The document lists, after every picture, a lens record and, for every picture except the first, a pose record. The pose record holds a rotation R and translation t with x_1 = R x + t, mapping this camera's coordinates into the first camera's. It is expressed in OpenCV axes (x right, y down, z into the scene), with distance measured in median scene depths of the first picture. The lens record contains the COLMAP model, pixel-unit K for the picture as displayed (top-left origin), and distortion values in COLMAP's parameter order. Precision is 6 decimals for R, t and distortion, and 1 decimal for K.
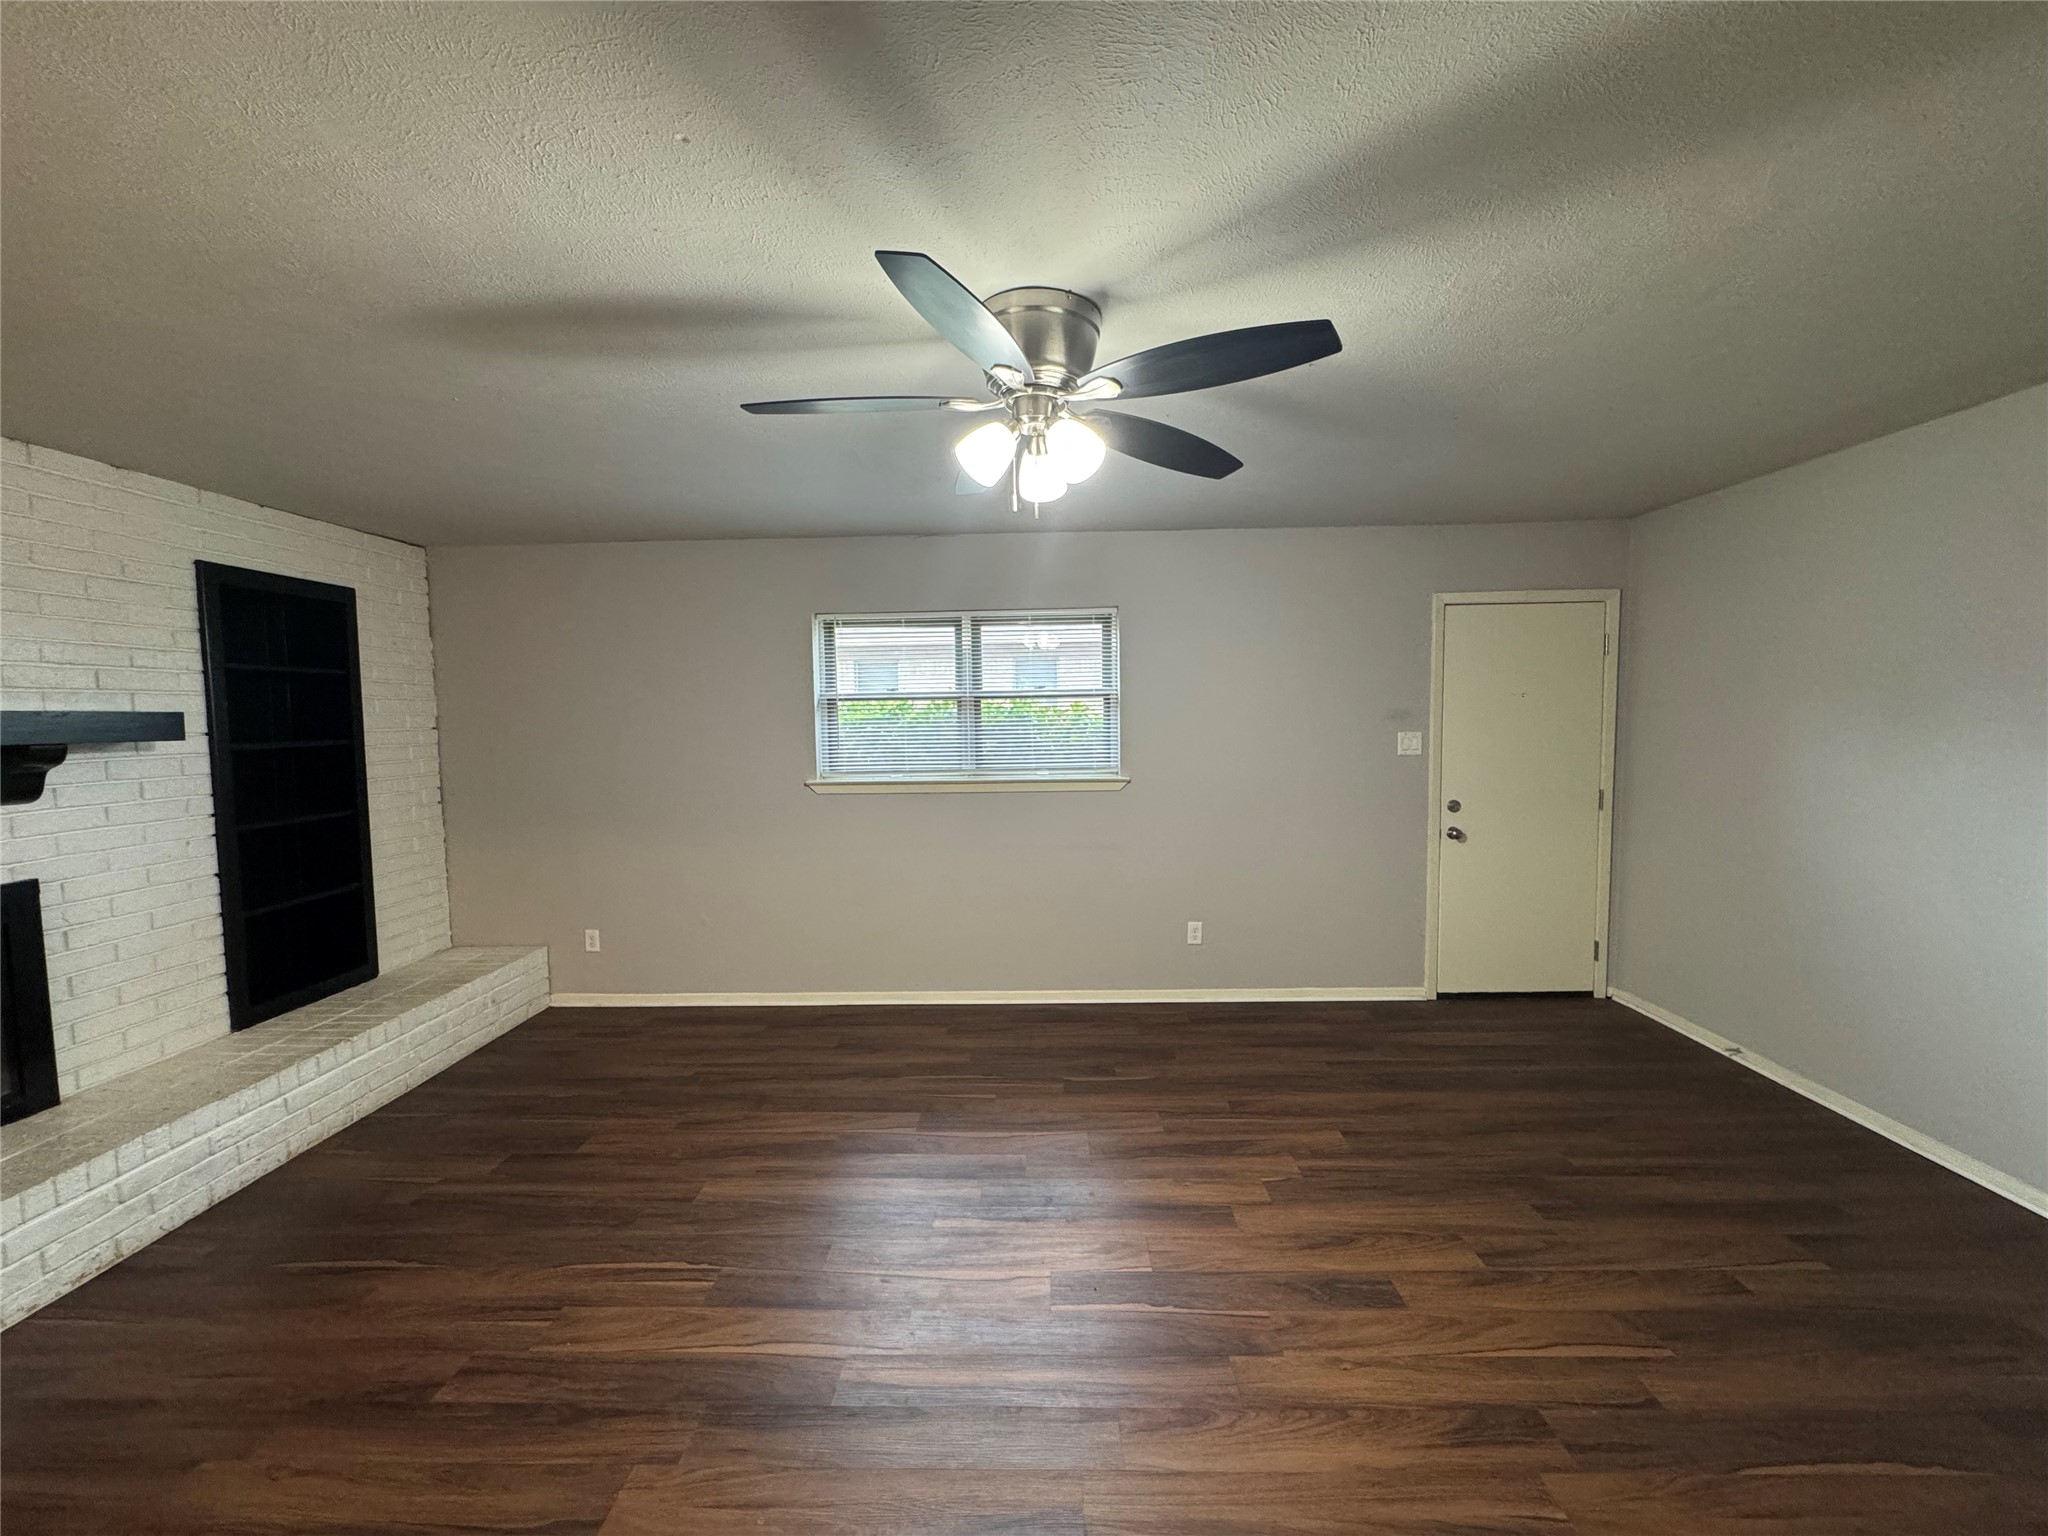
lens RADIAL K [[818.8, 0, 1021.5], [0, 818.8, 768.4], [0, 0, 1]] dist [-0.004113, 0.000117]
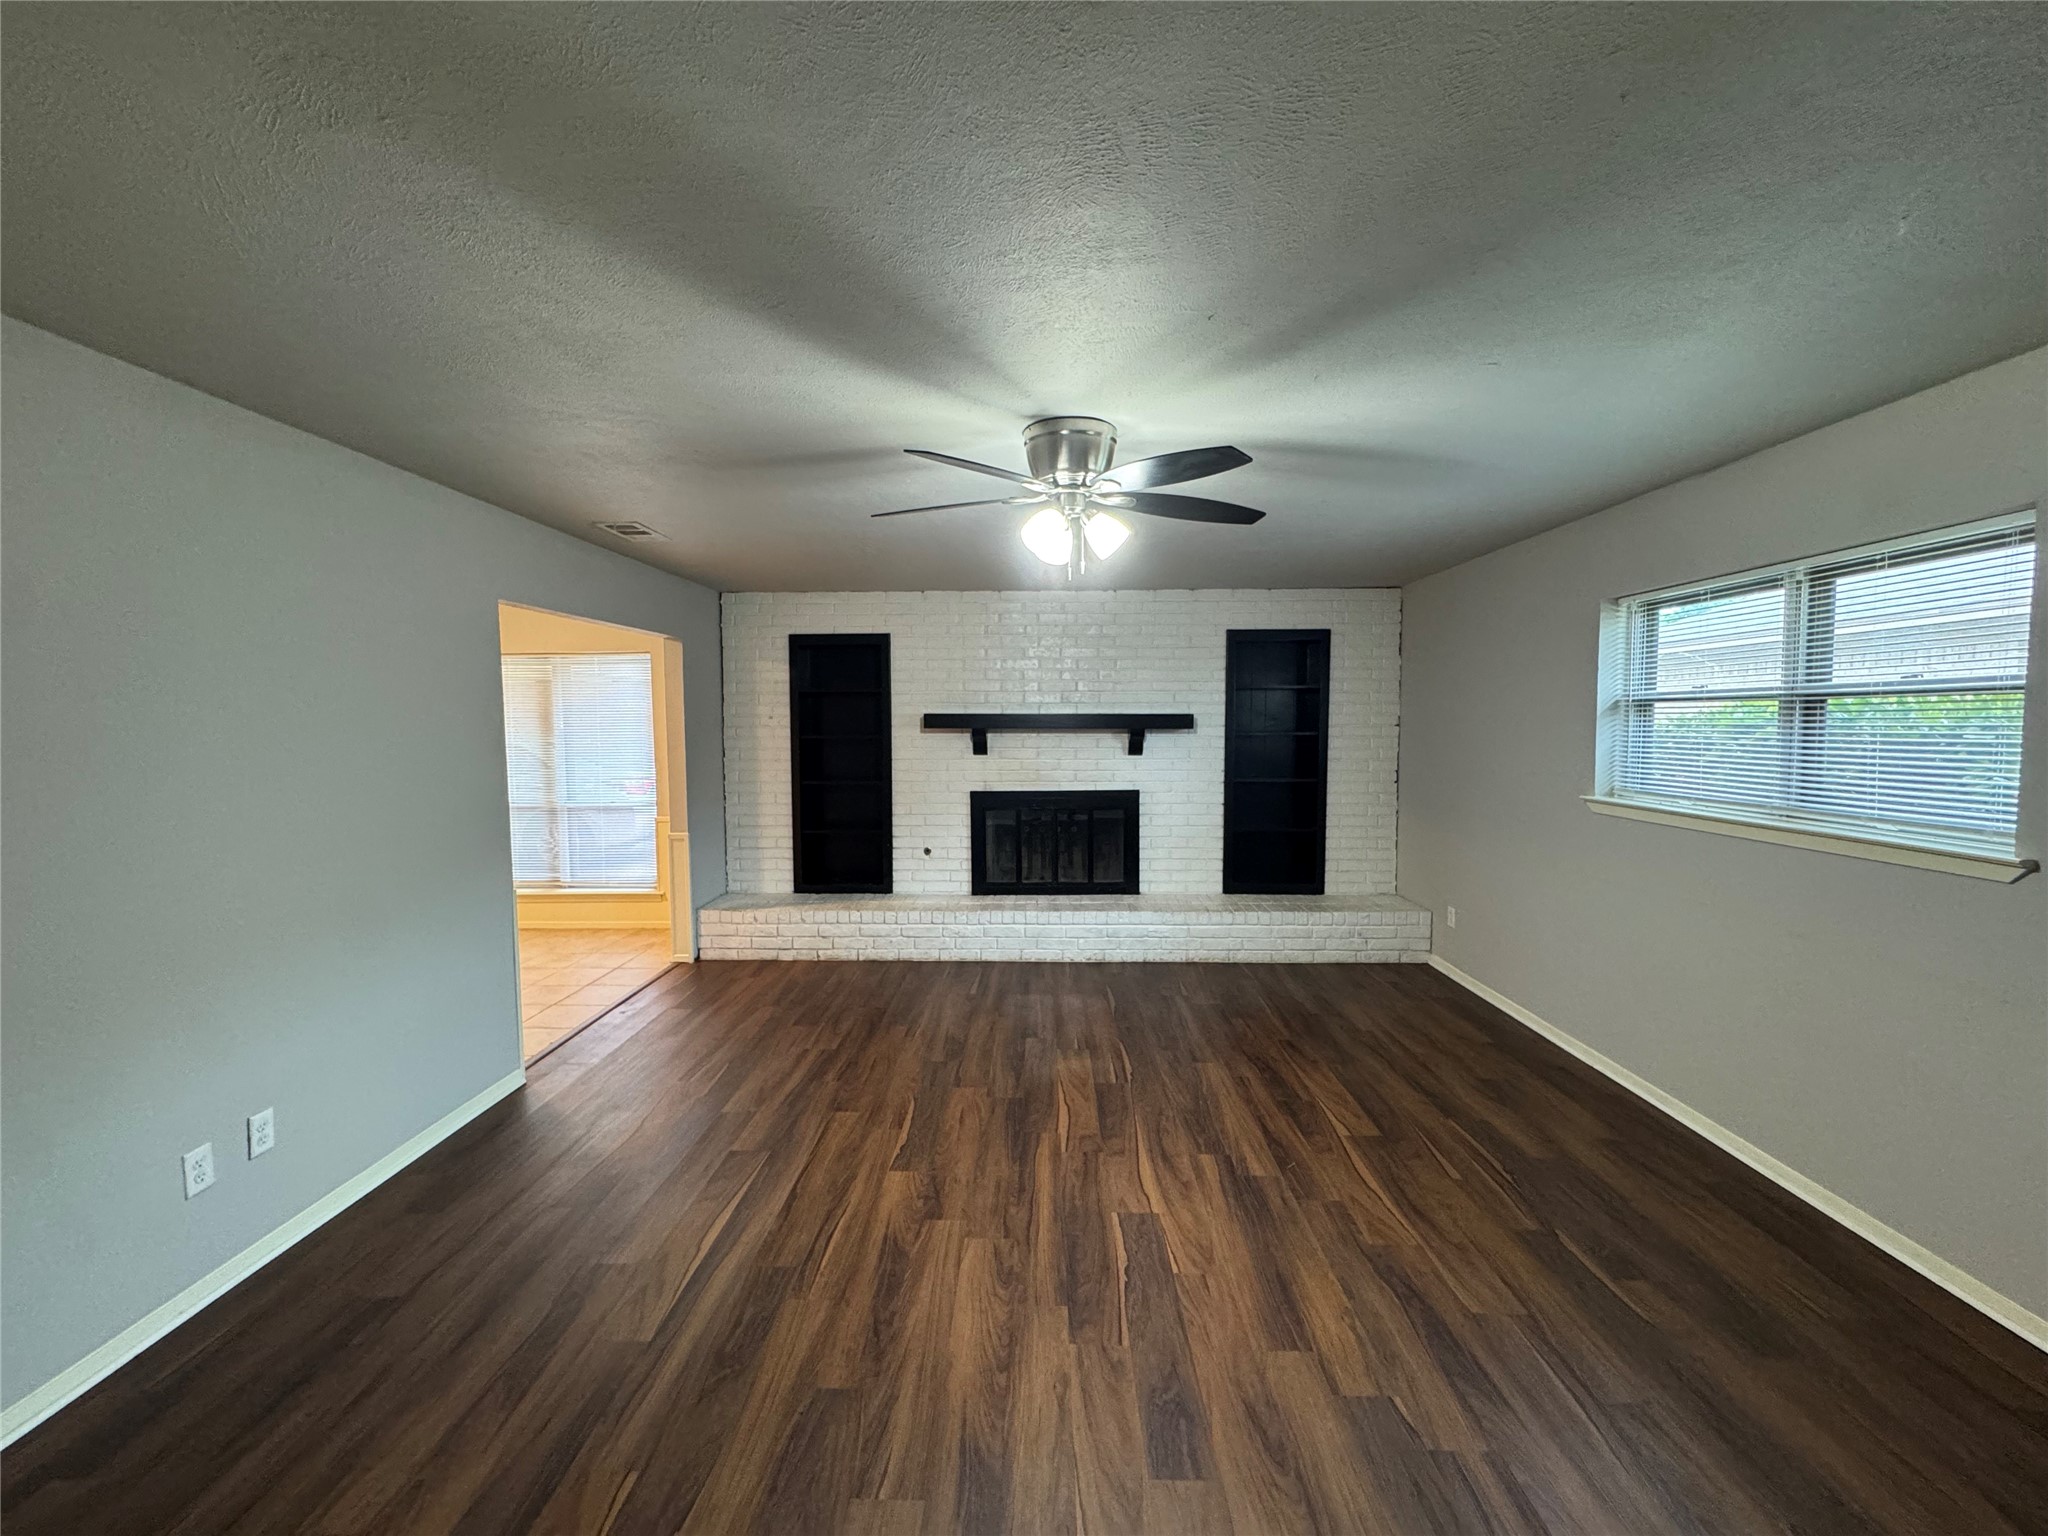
lens RADIAL K [[818.8, 0, 1021.5], [0, 818.8, 768.4], [0, 0, 1]] dist [-0.004113, 0.000117]
pose [[-0.001397, 0.074924, -0.997188, 0.795059], [-0.063465, 0.995172, 0.074861, -0.053832], [0.997983, 0.063391, 0.003365, 0.539024]]
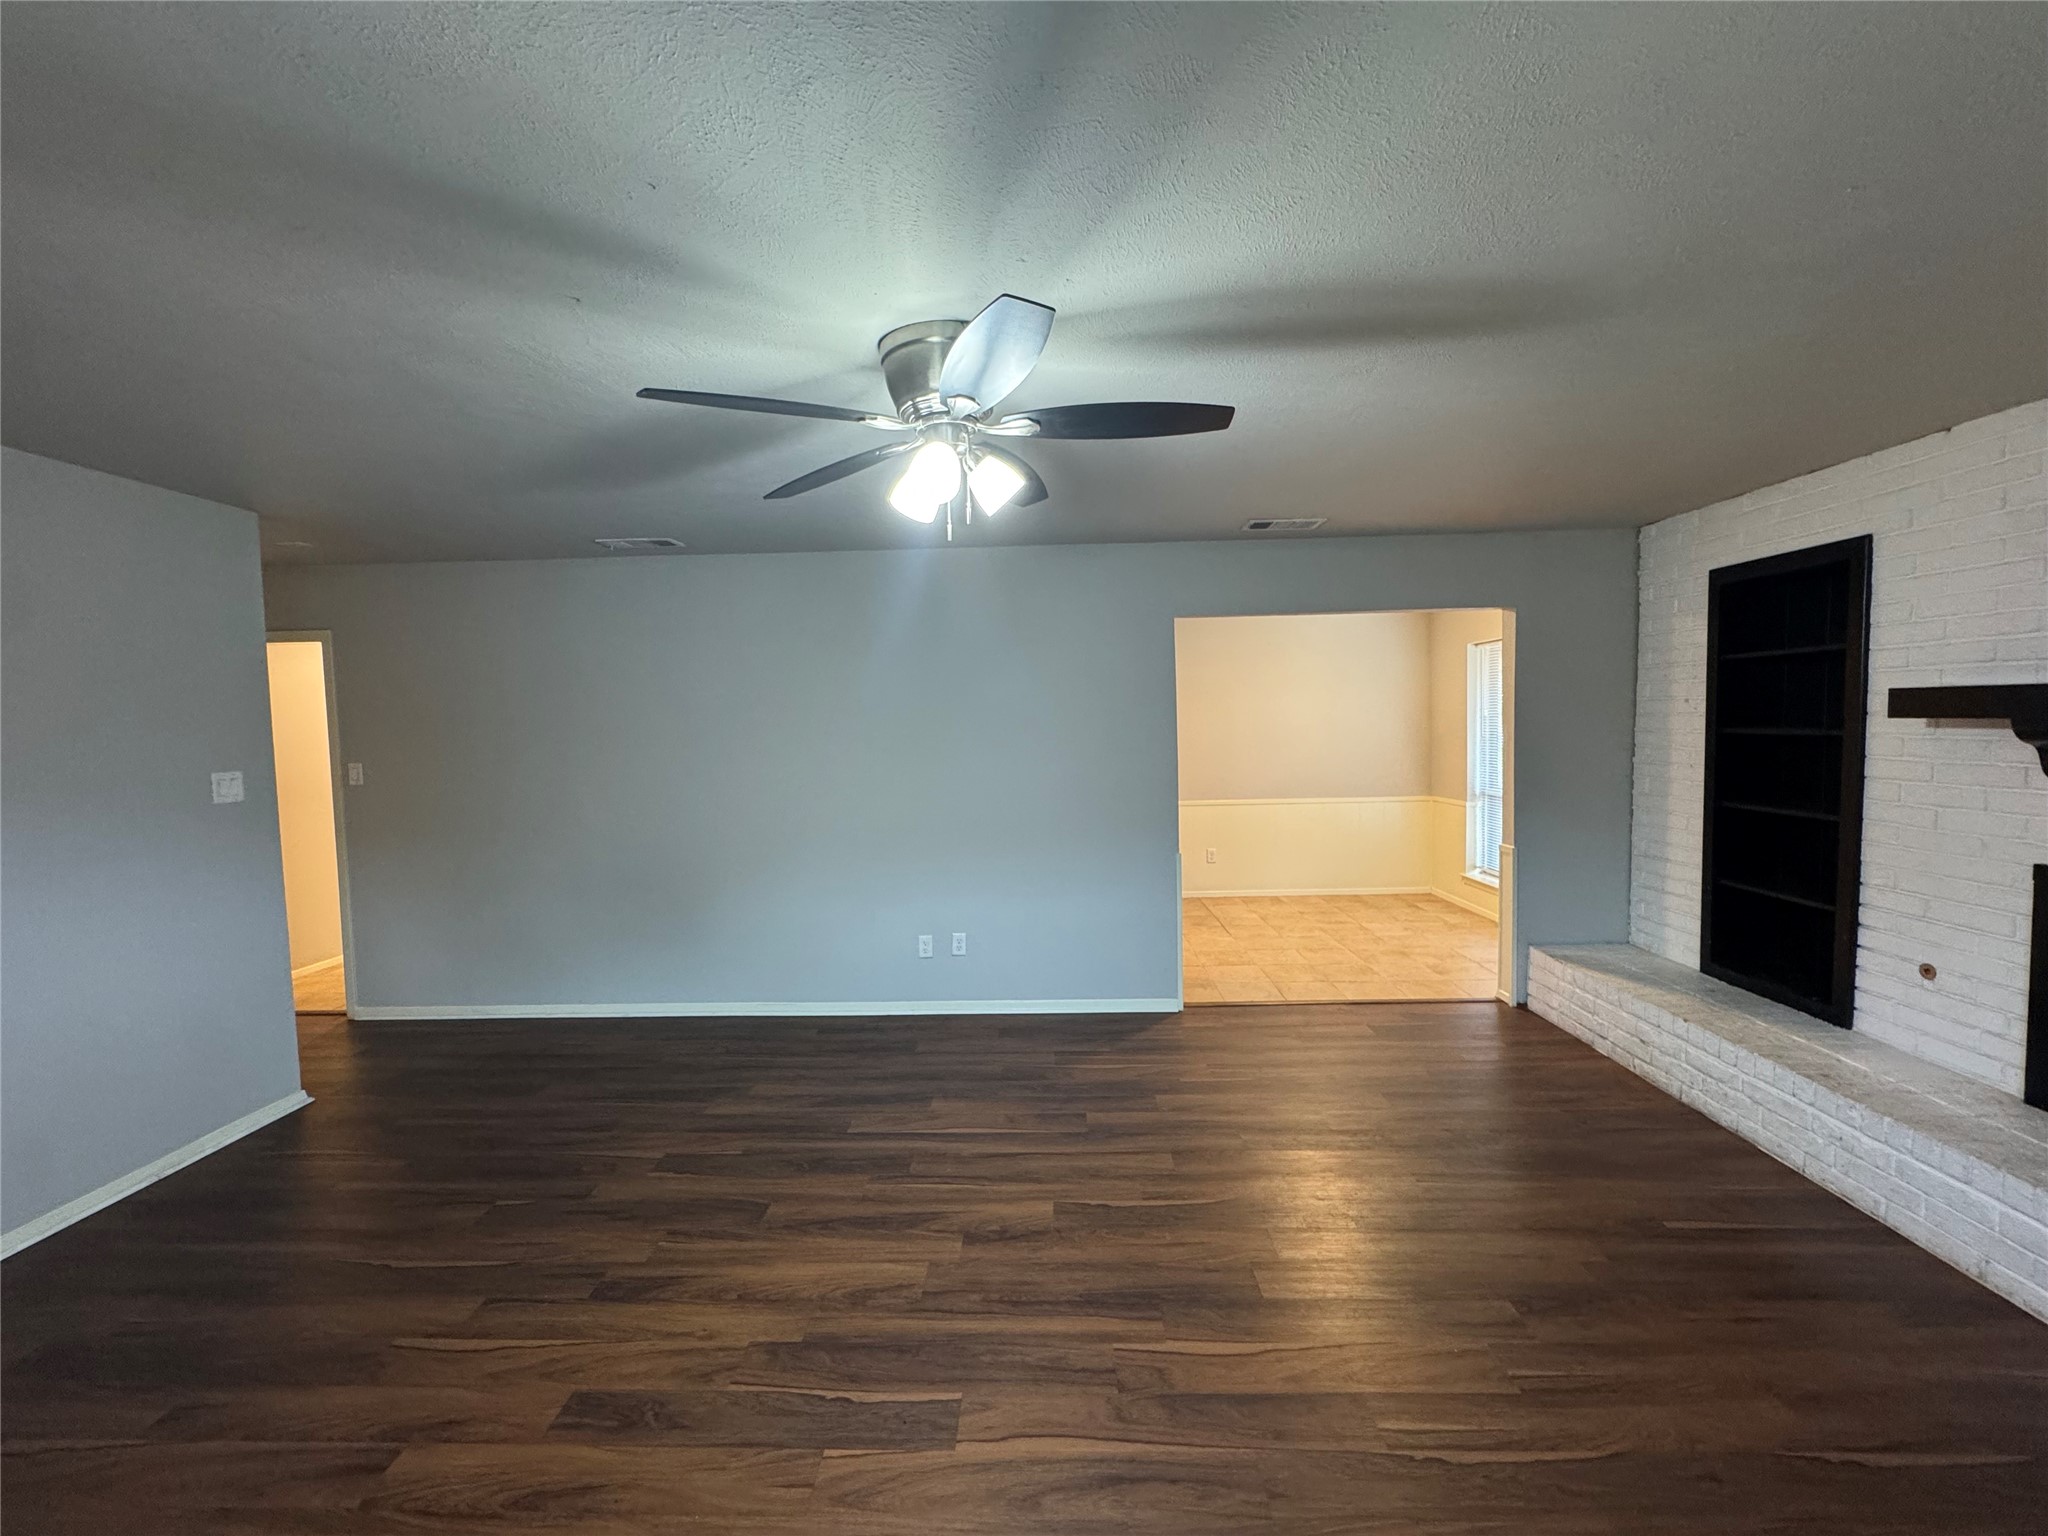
lens RADIAL K [[818.8, 0, 1021.5], [0, 818.8, 768.4], [0, 0, 1]] dist [-0.004113, 0.000117]
pose [[-0.999287, 0.036558, 0.009382, -0.041009], [0.037456, 0.991156, 0.127304, -0.085441], [-0.004645, 0.127565, -0.991819, 1.187019]]
